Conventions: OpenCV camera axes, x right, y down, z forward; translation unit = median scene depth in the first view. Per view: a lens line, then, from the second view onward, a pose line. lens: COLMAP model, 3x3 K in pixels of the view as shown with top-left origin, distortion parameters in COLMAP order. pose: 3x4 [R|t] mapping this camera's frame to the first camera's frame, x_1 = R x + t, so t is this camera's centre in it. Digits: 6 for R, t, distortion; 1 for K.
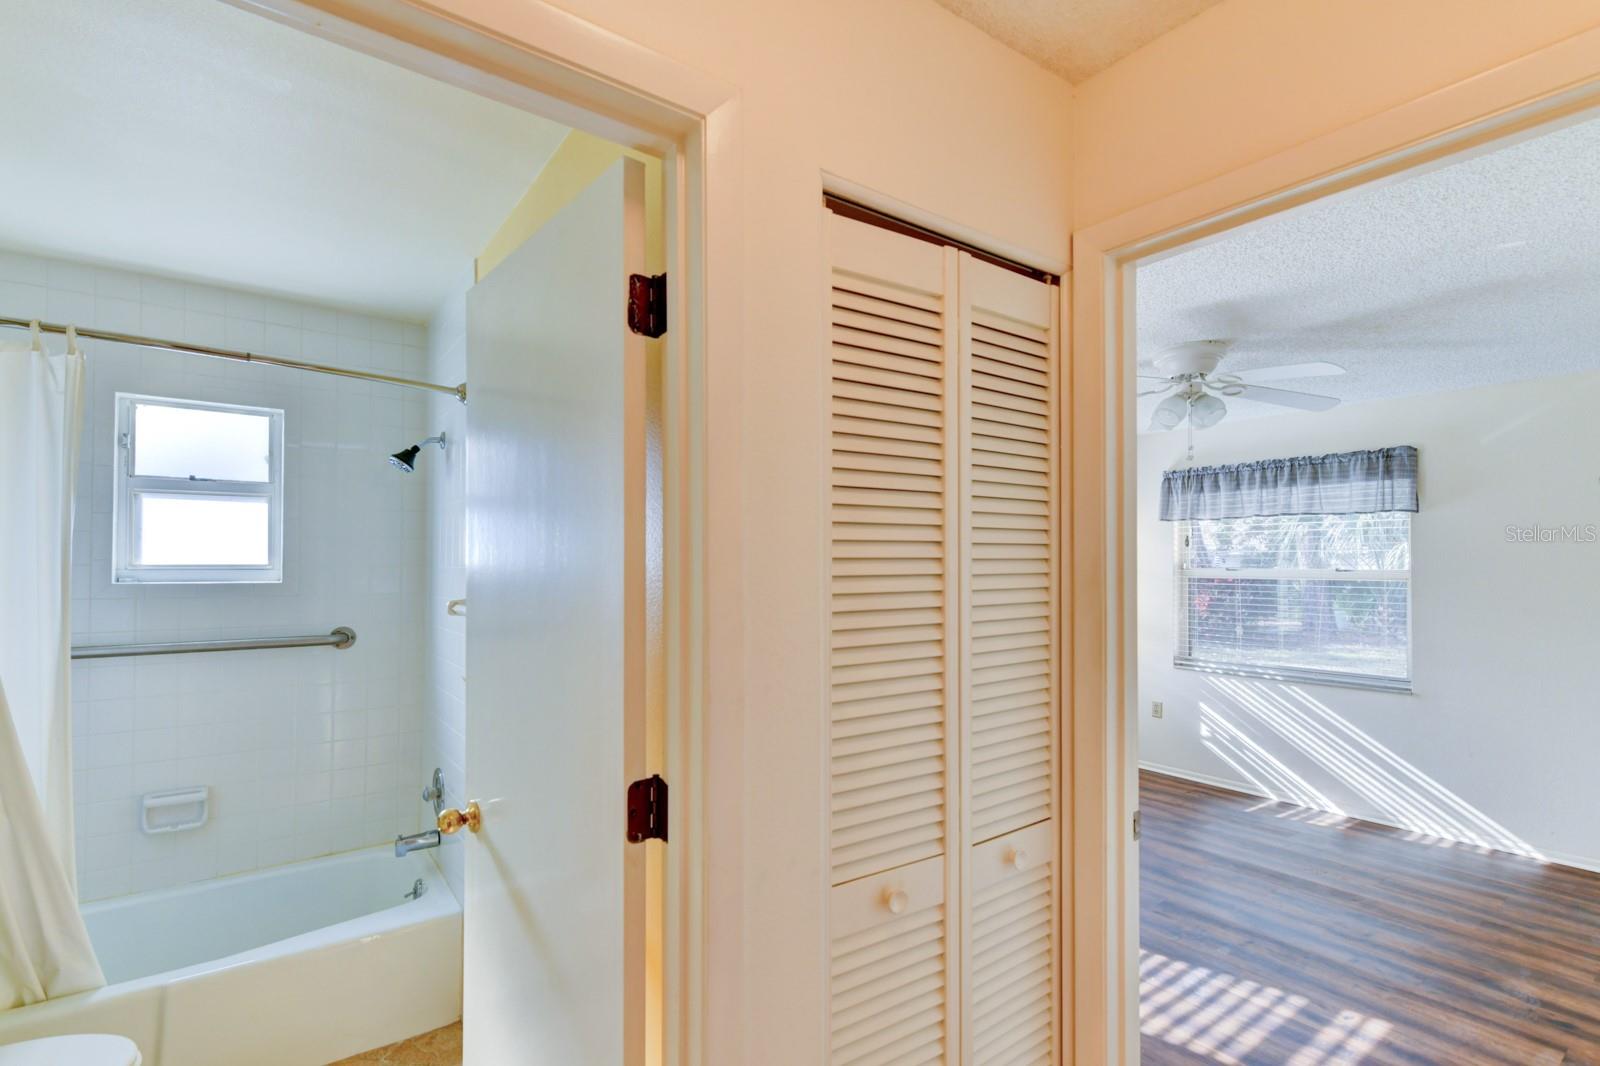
lens RADIAL K [[778.4, 0, 763.3], [0, 778.4, 551.0], [0, 0, 1]] dist [0.001991, -0.000746]
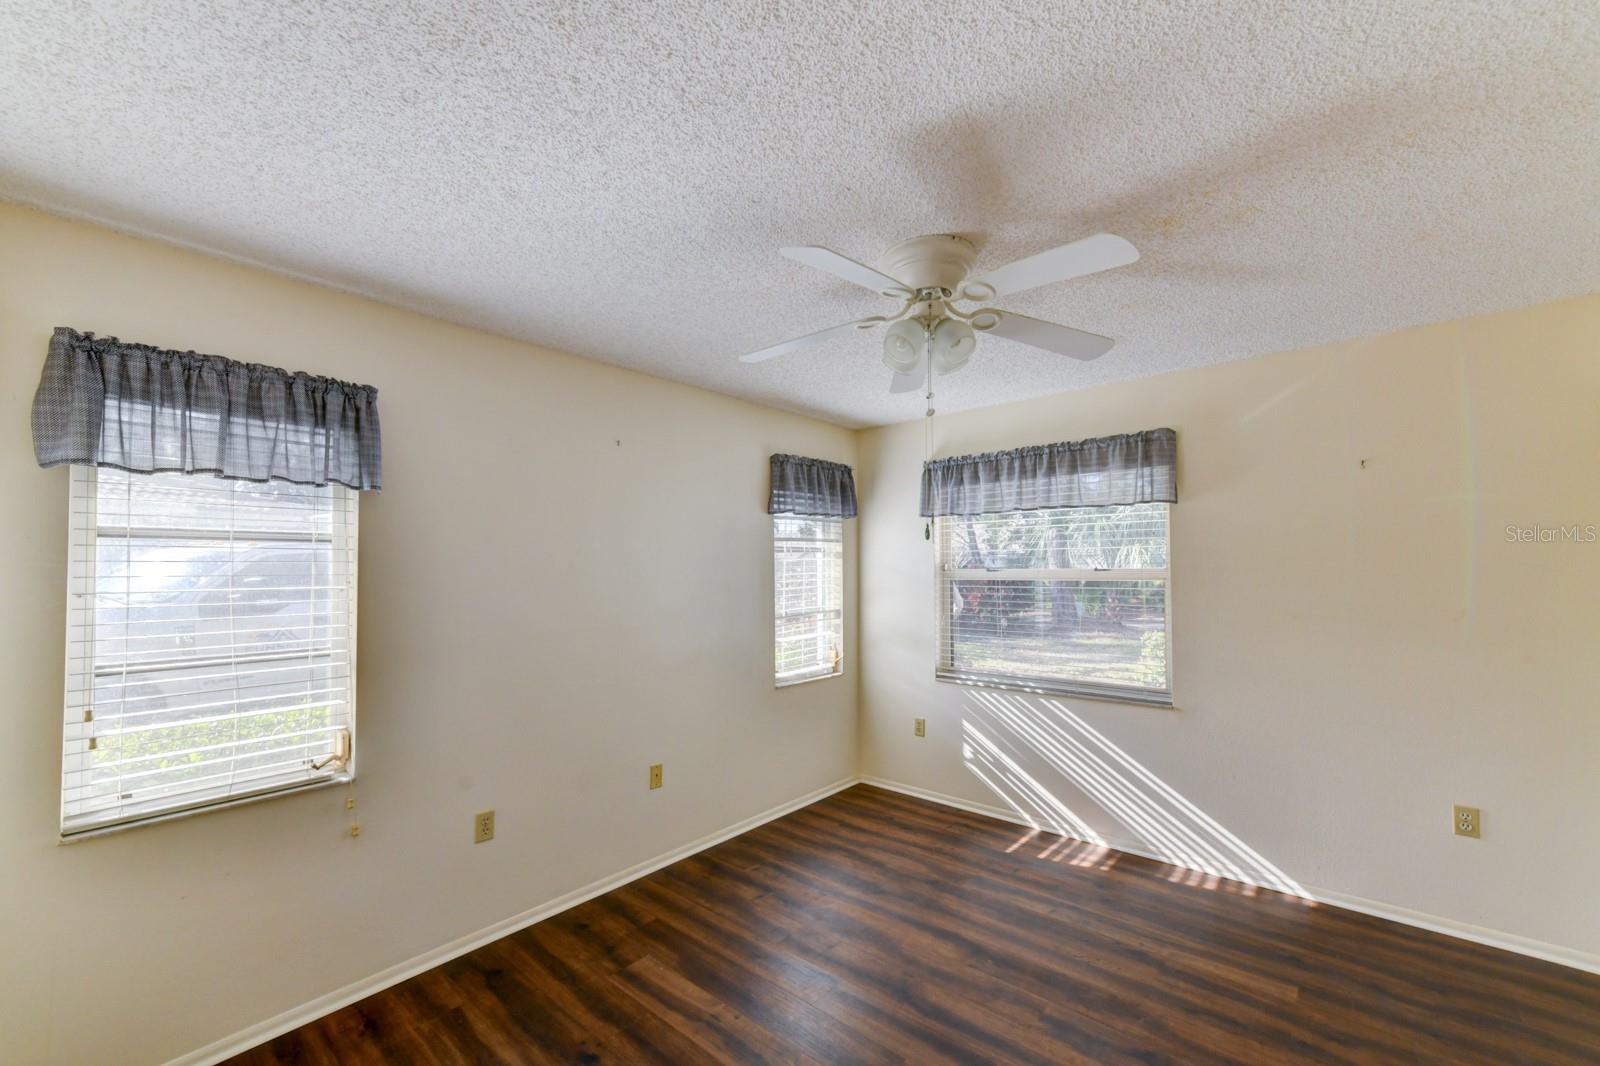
lens RADIAL K [[649.3, 0, 820.2], [0, 649.3, 558.7], [0, 0, 1]] dist [0.013613, -0.000158]
pose [[0.963563, -0.009070, 0.267328, 0.230001], [0.008361, 0.999958, 0.003789, 0.006174], [-0.267351, -0.001416, 0.963598, 0.361859]]
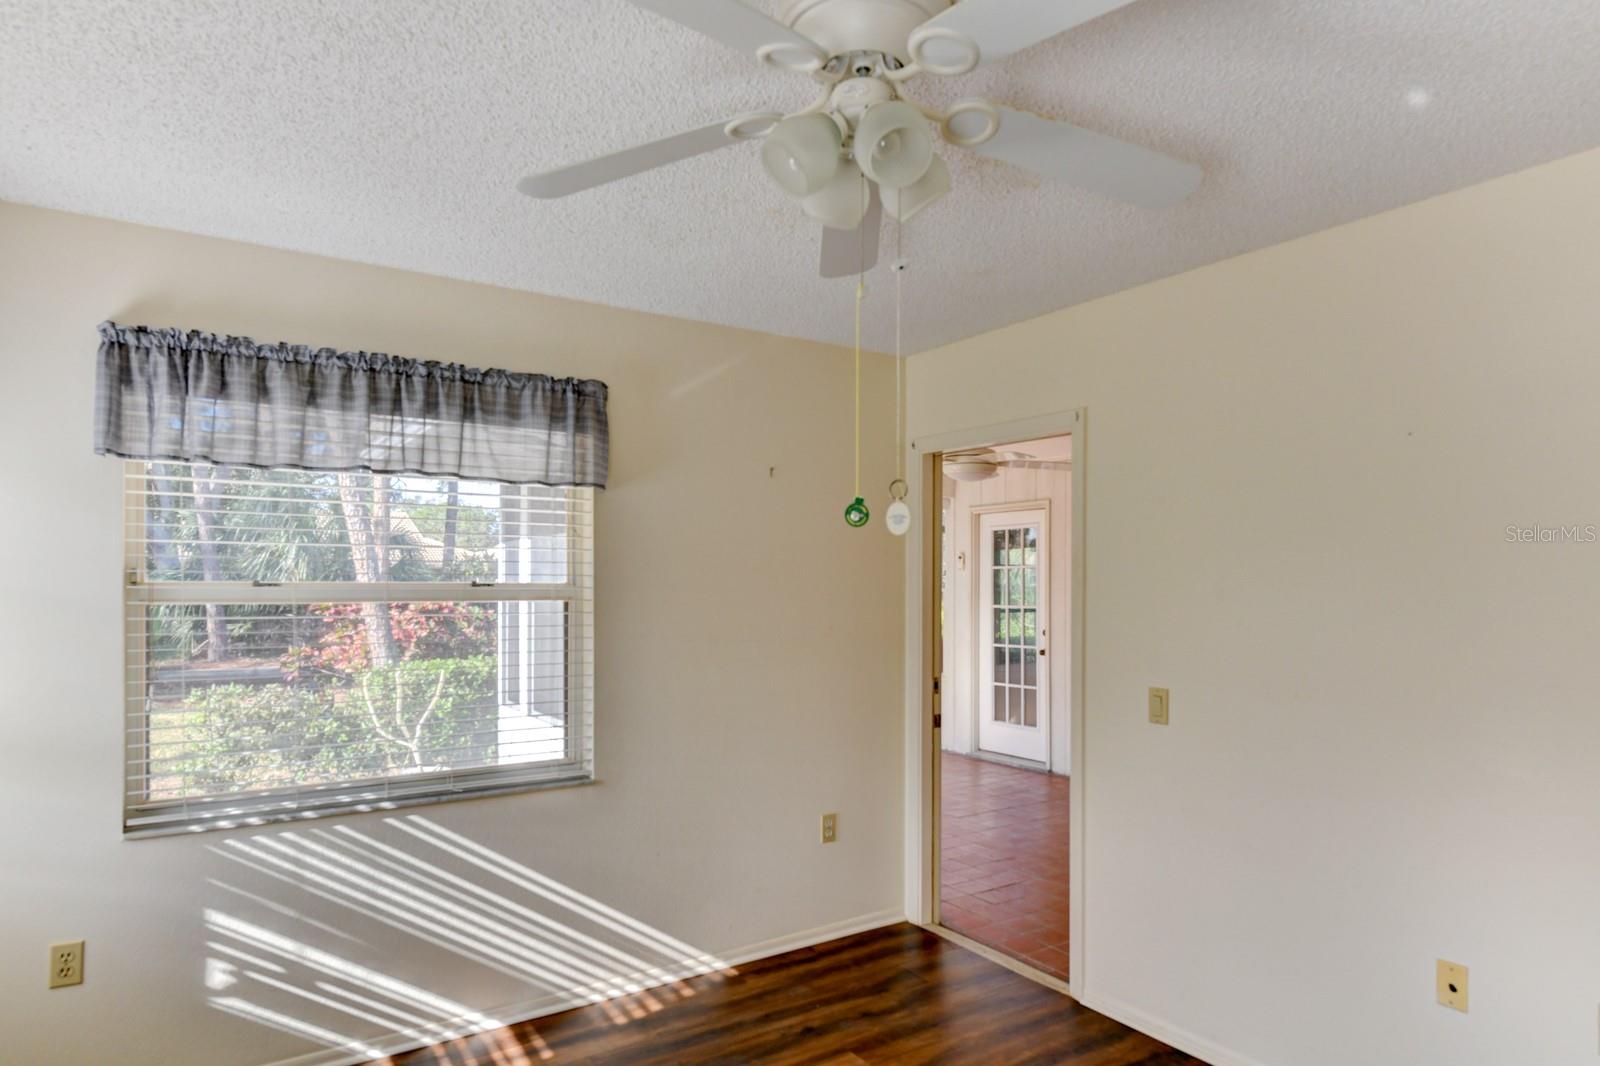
lens RADIAL K [[963.5, 0, 804.1], [0, 963.5, 577.6], [0, 0, 1]] dist [0.004595, 0.001313]
pose [[0.001823, -0.013272, 0.999910, 0.060524], [-0.030108, 0.999458, 0.013321, 0.003990], [-0.999545, -0.030129, 0.001422, 0.770174]]
